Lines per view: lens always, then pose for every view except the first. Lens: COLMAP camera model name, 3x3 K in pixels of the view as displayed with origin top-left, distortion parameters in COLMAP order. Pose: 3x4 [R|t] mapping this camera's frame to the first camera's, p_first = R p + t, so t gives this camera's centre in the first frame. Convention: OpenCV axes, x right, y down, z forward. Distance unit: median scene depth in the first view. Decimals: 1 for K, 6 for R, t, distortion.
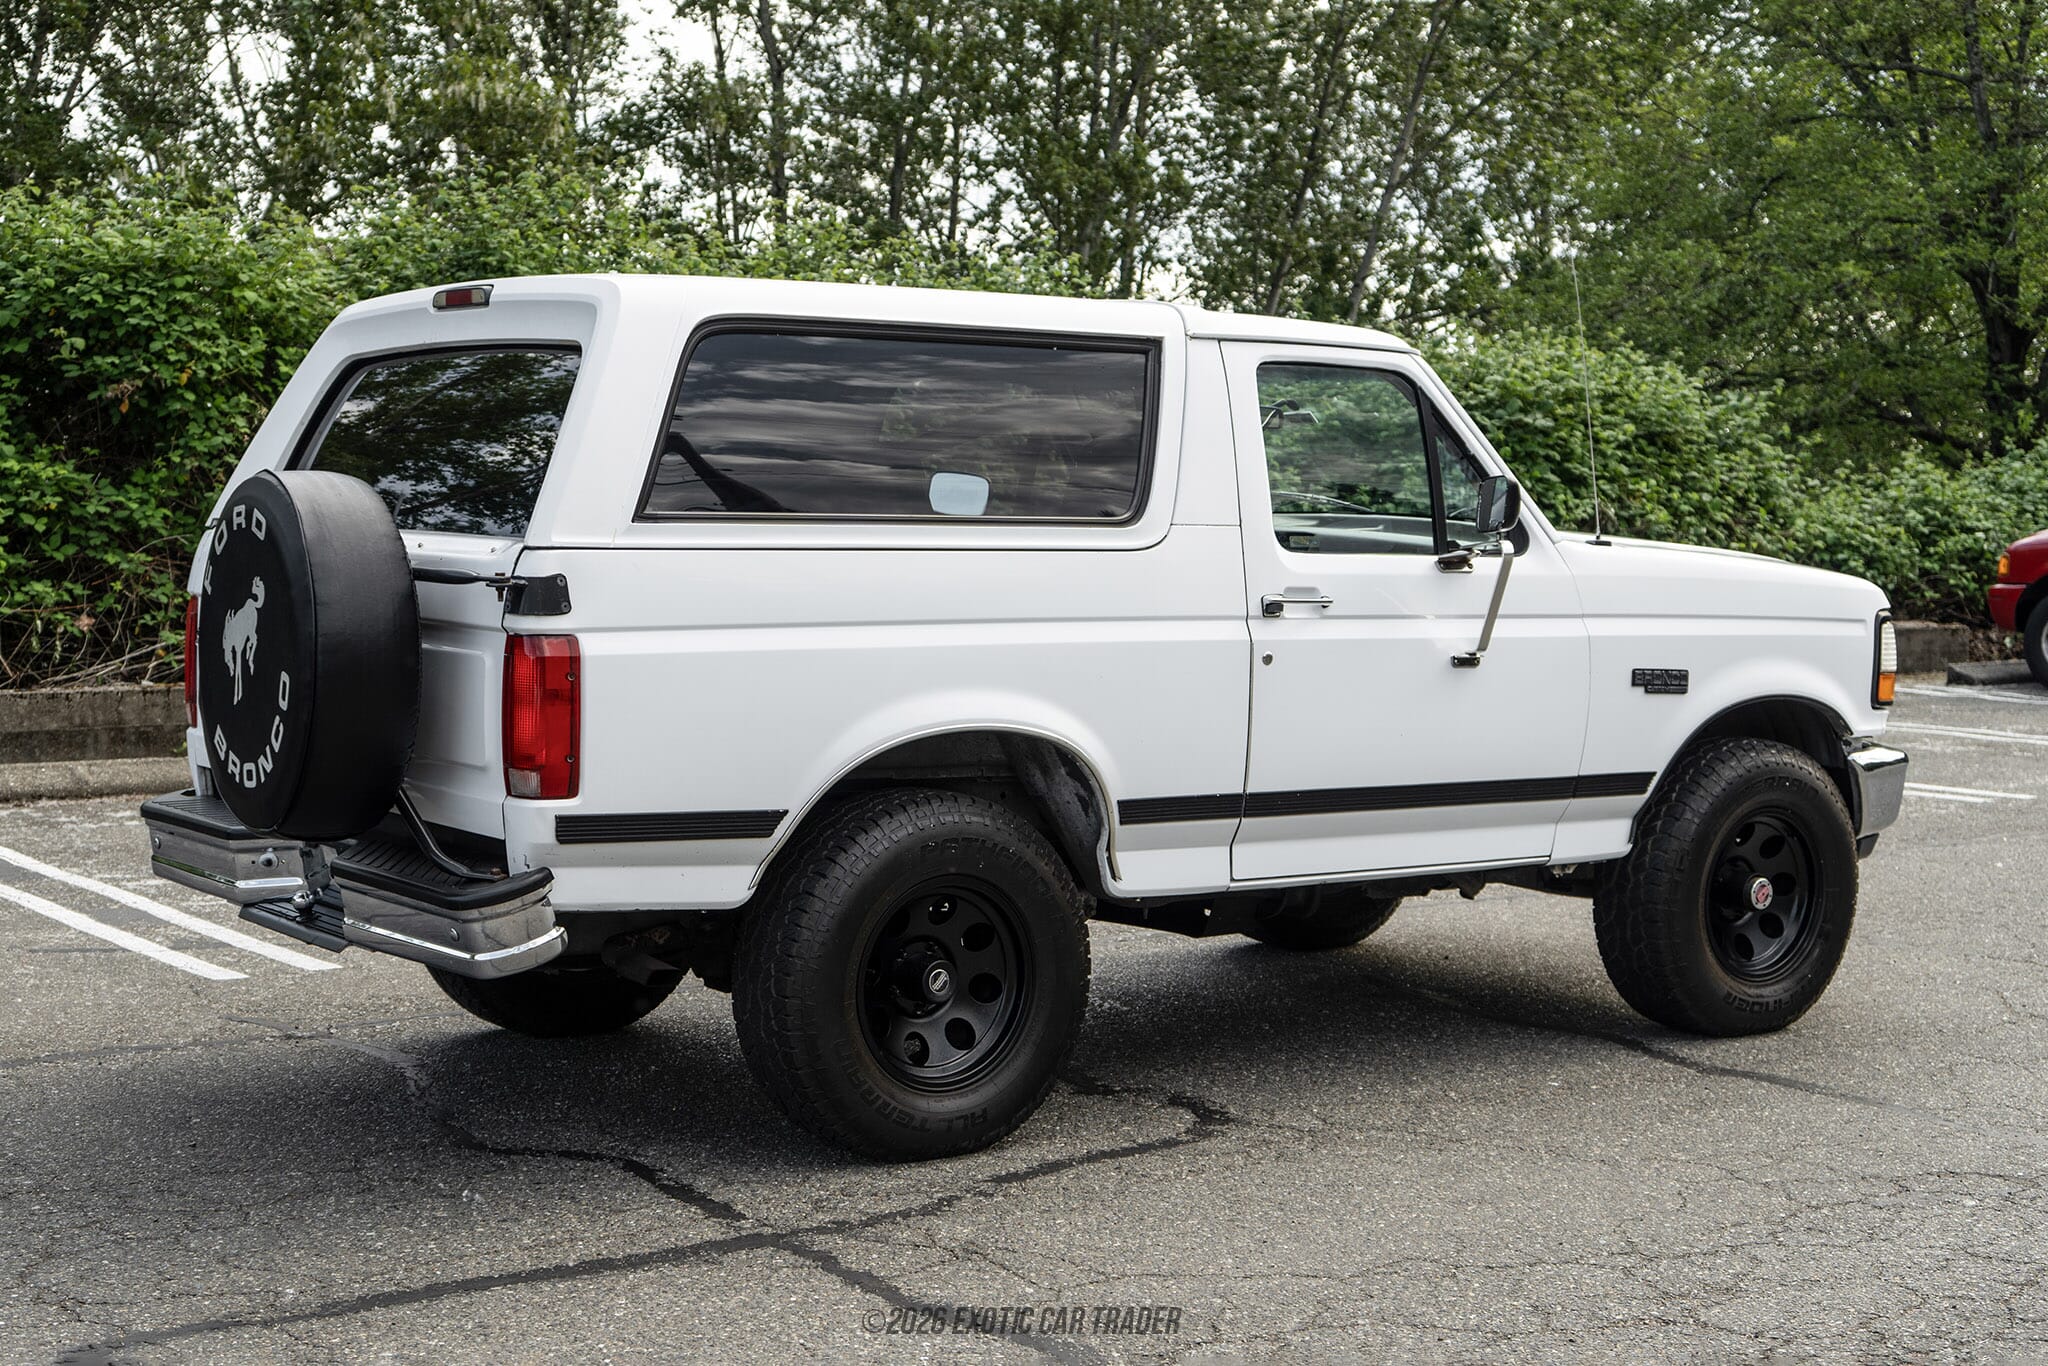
lens RADIAL K [[3054.5, 0, 1024.0], [0, 3054.5, 683.0], [0, 0, 1]] dist [0.061073, -0.032547]
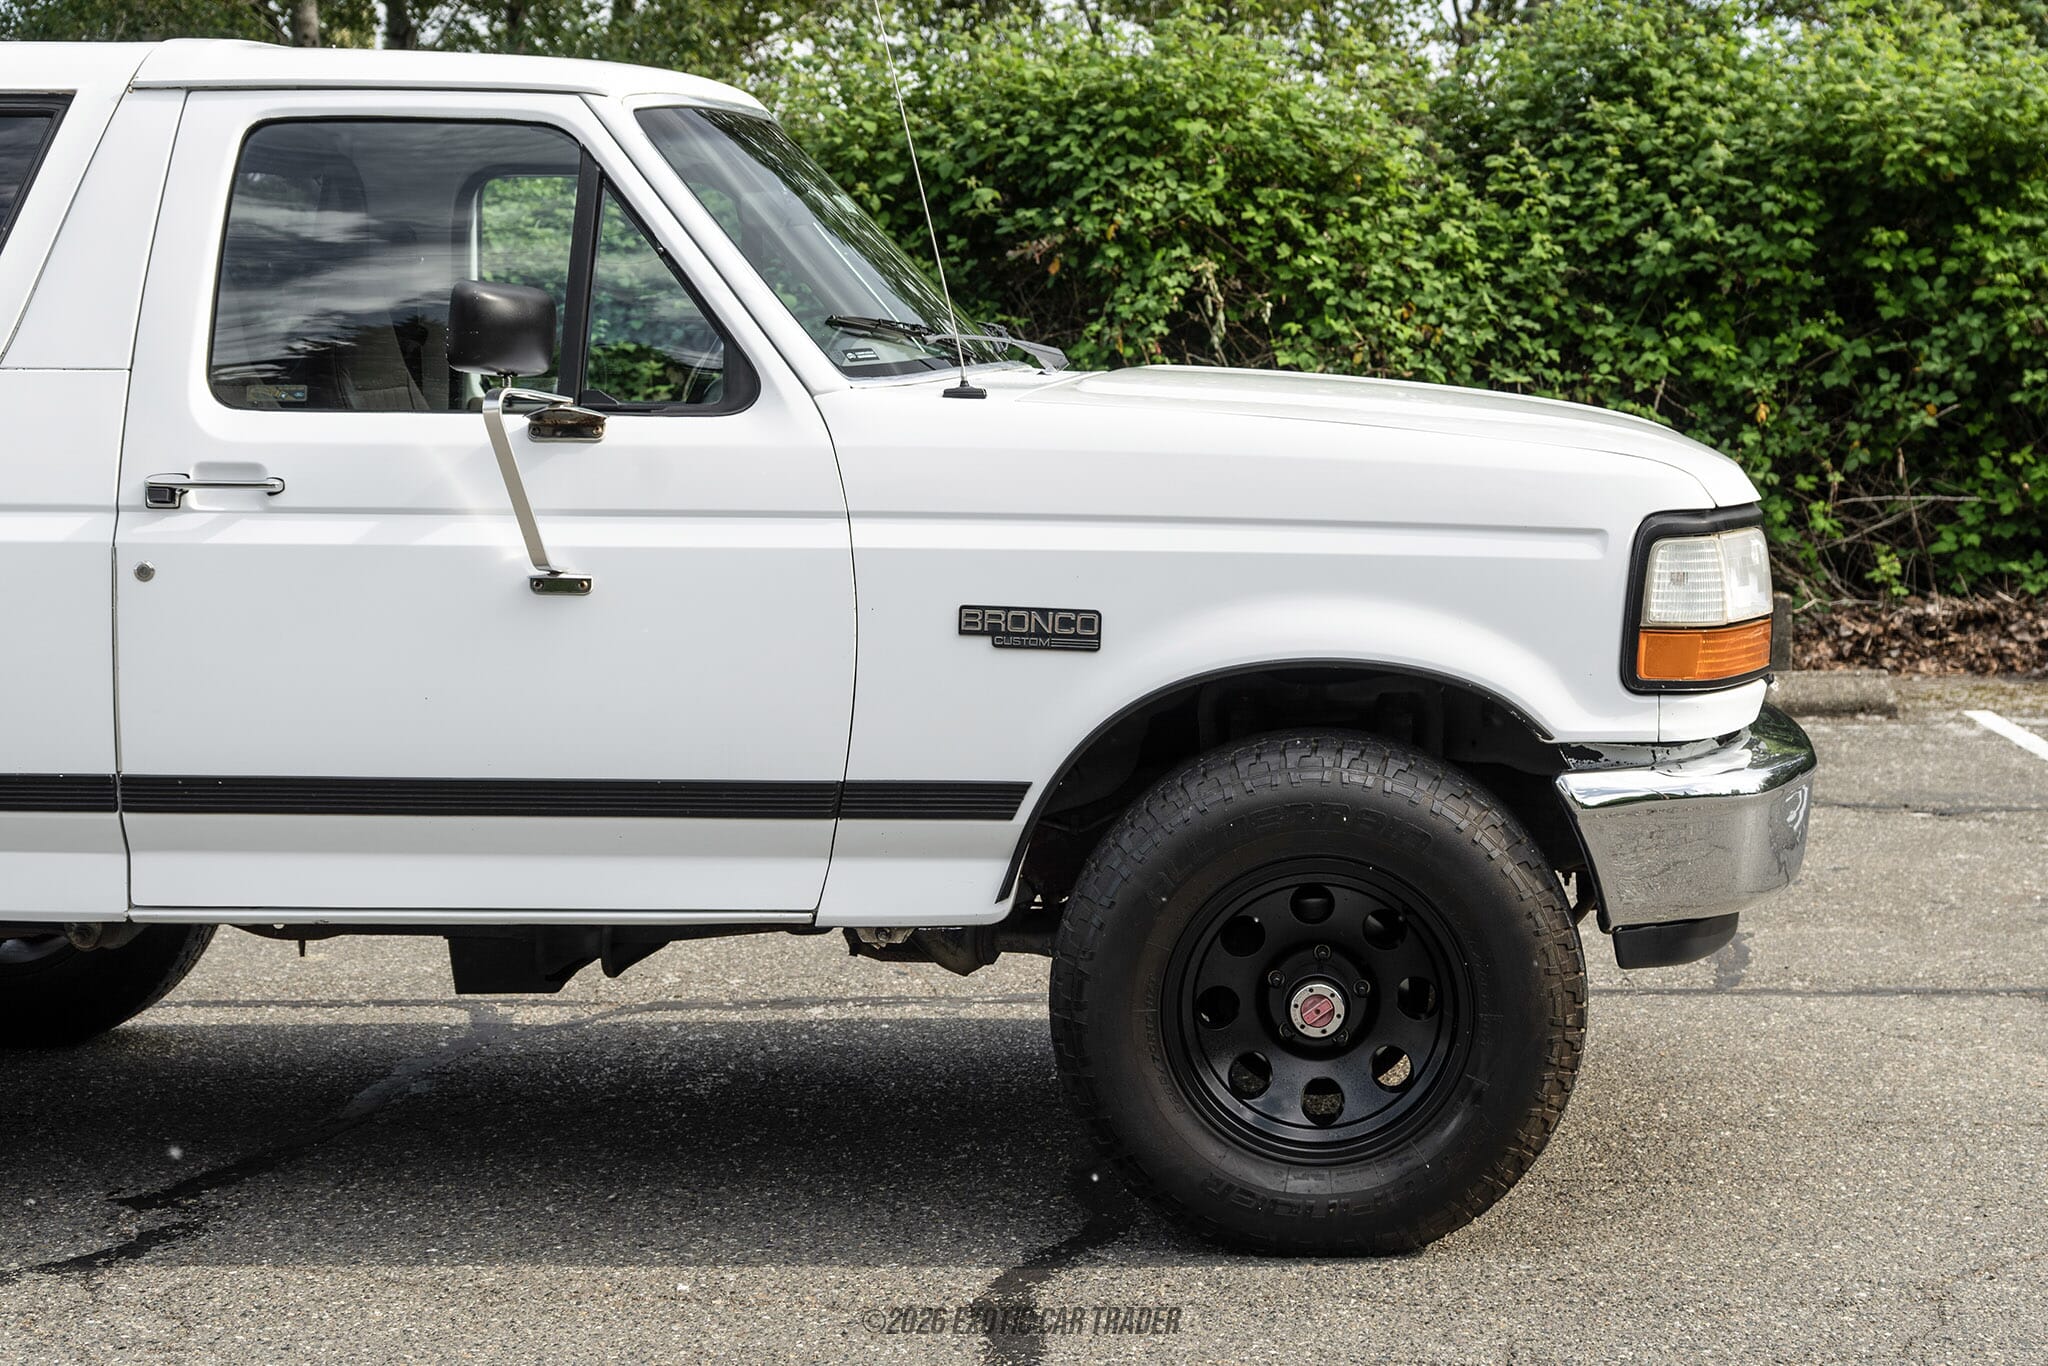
lens RADIAL K [[3525.5, 0, 1138.1], [0, 3525.5, 595.8], [0, 0, 1]] dist [-0.008367, 0.140176]
pose [[0.780854, 0.025445, -0.624195, 0.718827], [-0.027036, 0.999610, 0.006927, -0.013713], [0.624128, 0.011467, 0.781238, 0.543091]]
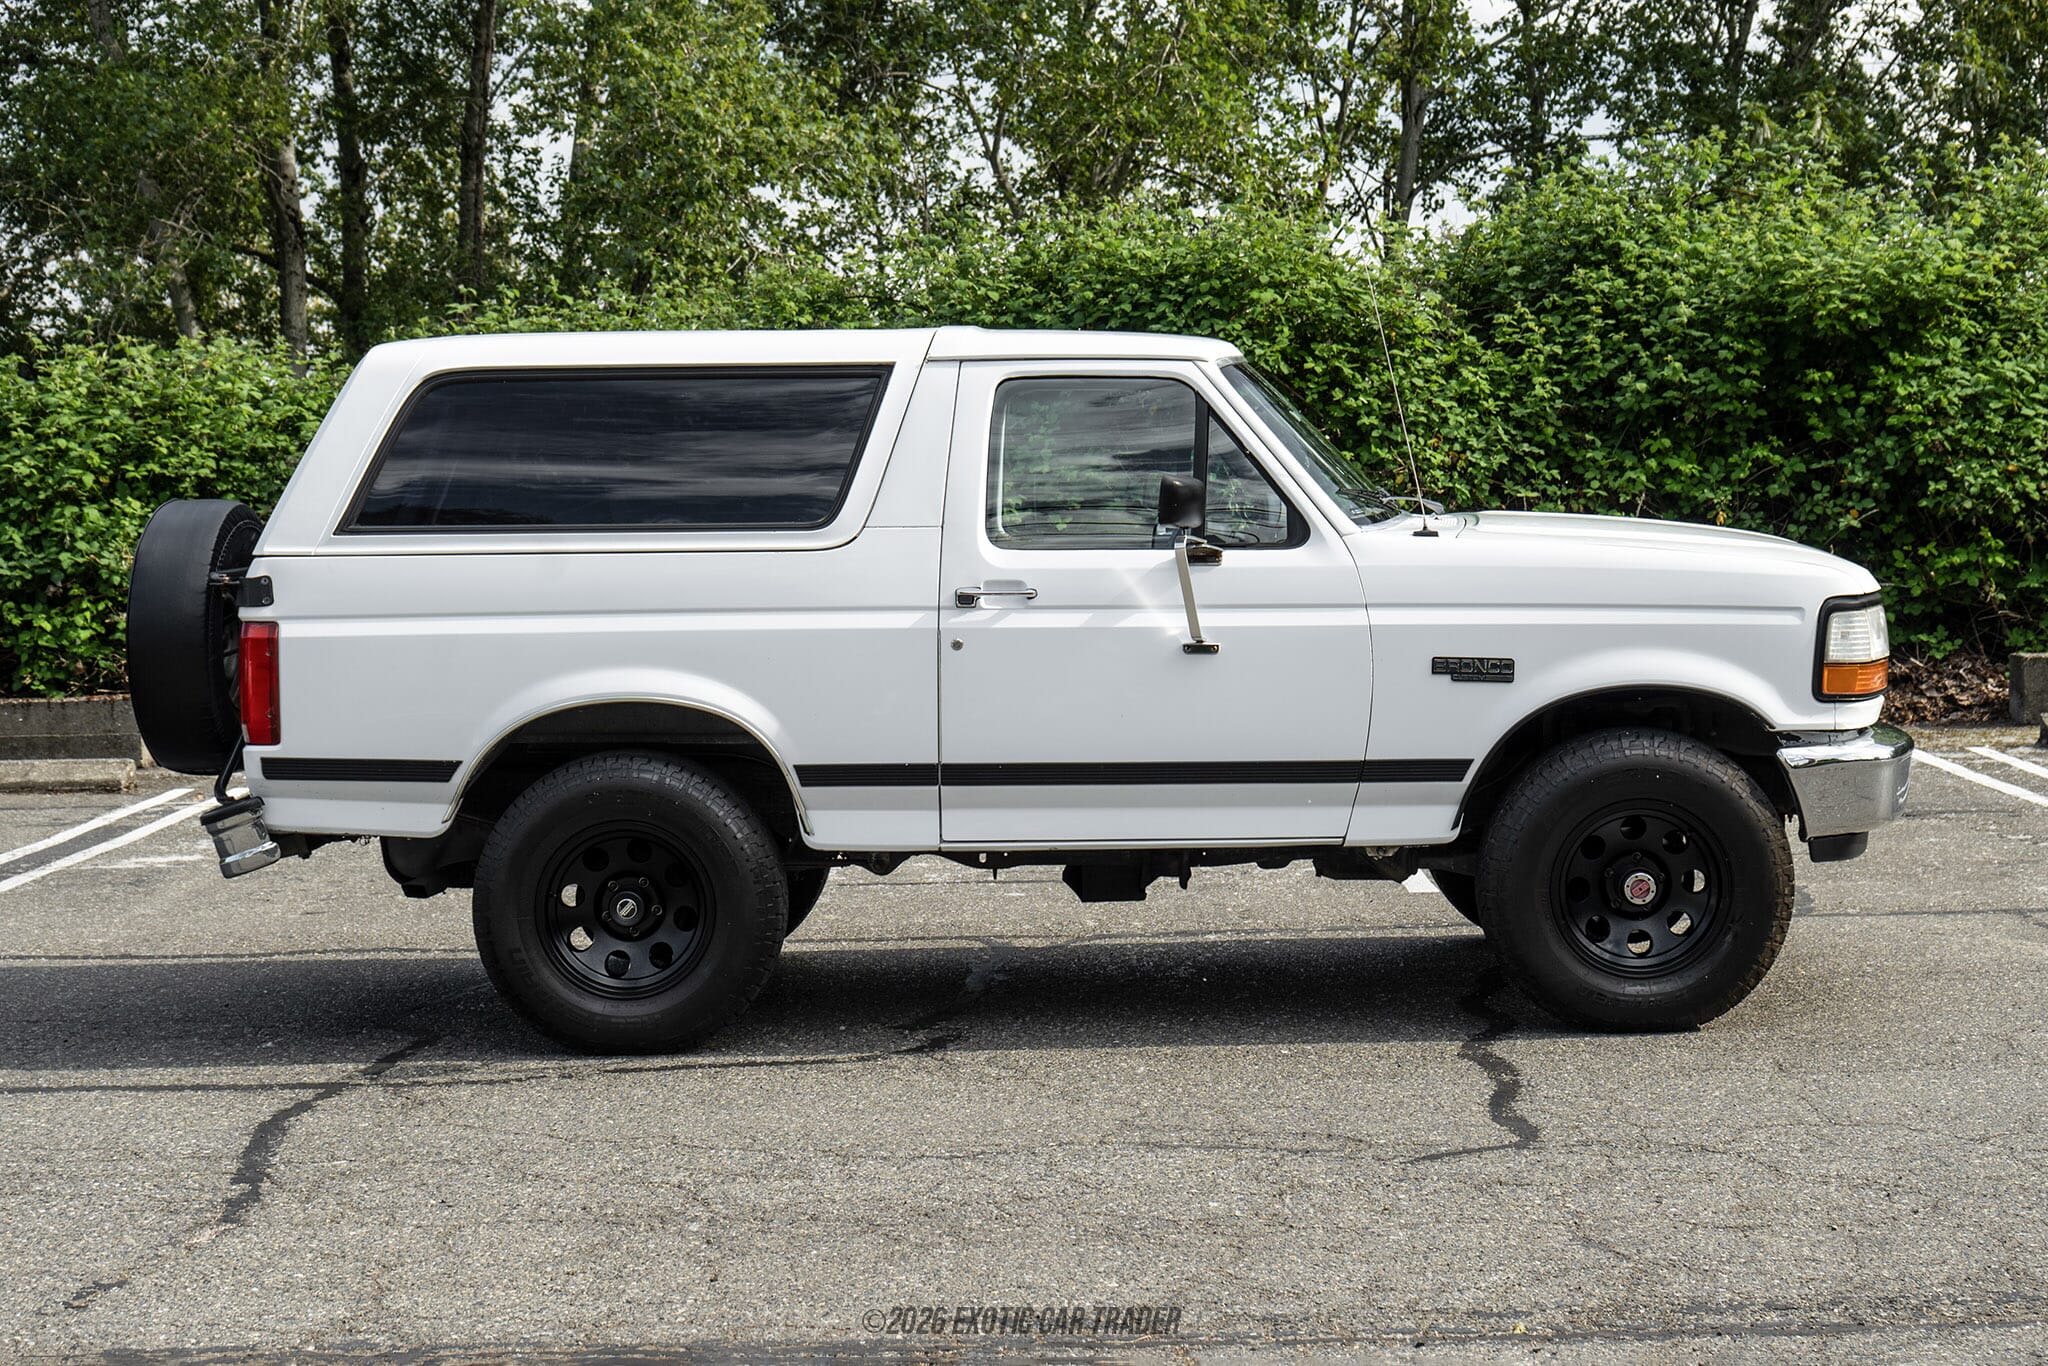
lens RADIAL K [[3613.4, 0, 1024.0], [0, 3613.4, 683.0], [0, 0, 1]] dist [0.017185, -0.034928]
pose [[0.799410, 0.011477, -0.600676, 0.900154], [-0.011690, 0.999925, 0.003548, 0.001249], [0.600672, 0.004186, 0.799485, -0.049355]]
